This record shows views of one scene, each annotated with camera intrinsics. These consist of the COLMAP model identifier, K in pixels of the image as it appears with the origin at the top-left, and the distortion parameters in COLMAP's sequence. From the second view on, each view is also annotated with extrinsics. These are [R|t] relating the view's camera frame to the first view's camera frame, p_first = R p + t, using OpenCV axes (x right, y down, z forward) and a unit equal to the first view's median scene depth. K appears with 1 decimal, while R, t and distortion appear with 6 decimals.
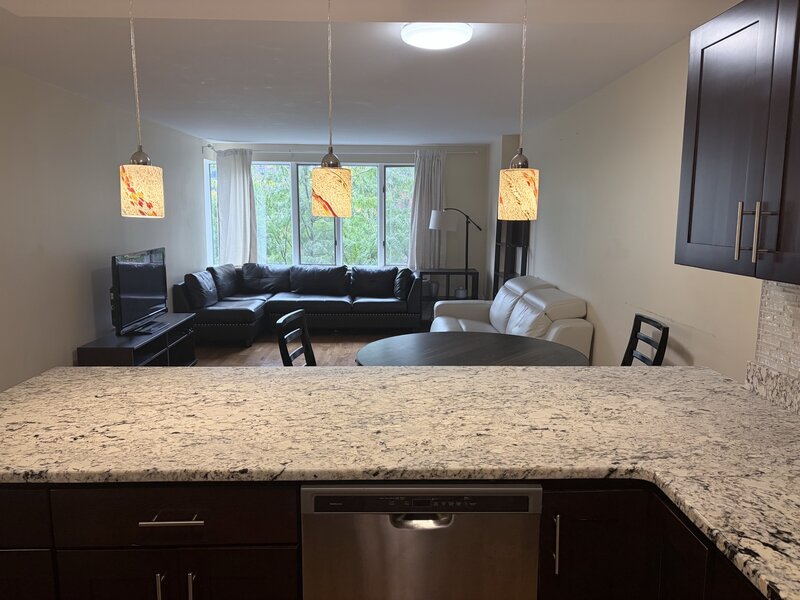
lens RADIAL K [[609.7, 0, 403.1], [0, 609.7, 307.6], [0, 0, 1]] dist [0.055210, -0.051710]
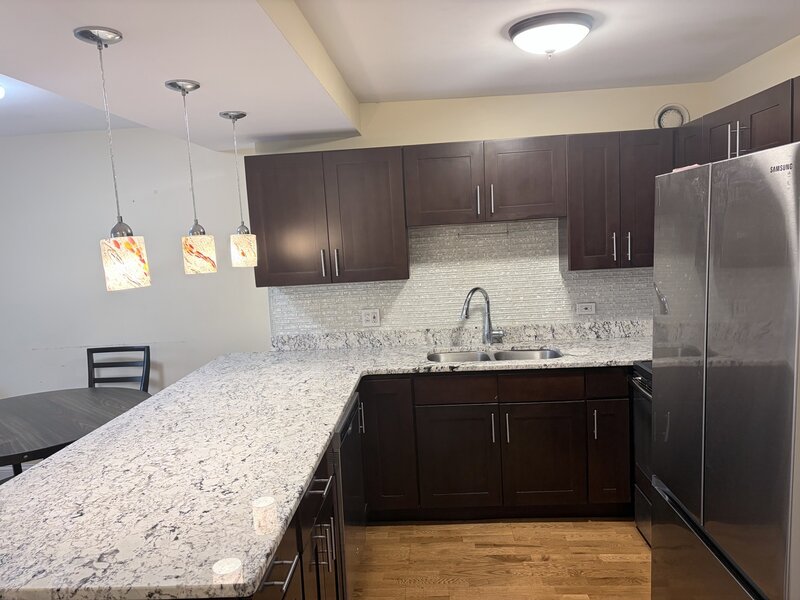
lens RADIAL K [[609.7, 0, 403.1], [0, 609.7, 307.6], [0, 0, 1]] dist [0.055210, -0.051710]
pose [[0.074516, -0.134260, 0.988140, -1.386795], [0.214855, 0.969785, 0.115564, -0.140564], [-0.973799, 0.203696, 0.101111, 0.497417]]
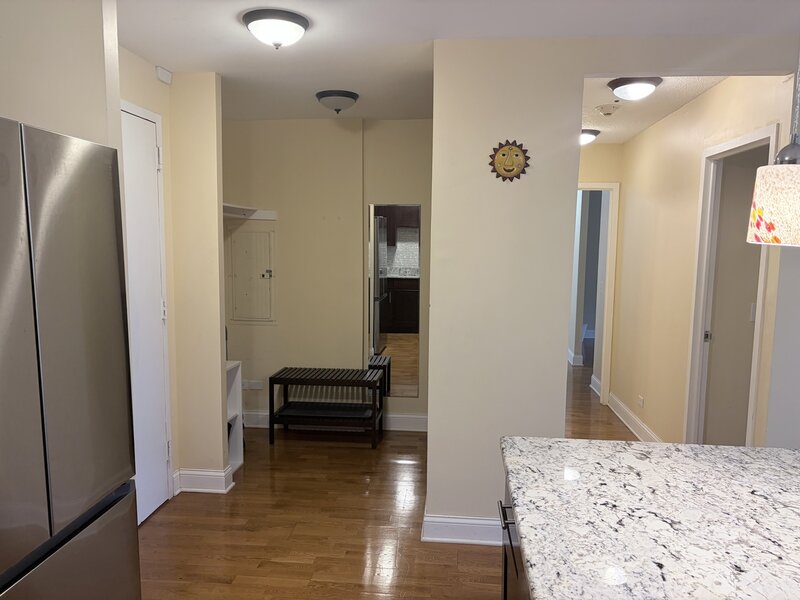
lens RADIAL K [[609.7, 0, 403.1], [0, 609.7, 307.6], [0, 0, 1]] dist [0.055210, -0.051710]
pose [[-0.108610, 0.108503, -0.988145, 0.273652], [-0.175804, 0.976261, 0.126521, -0.097812], [0.978415, 0.187462, -0.086957, 0.695144]]
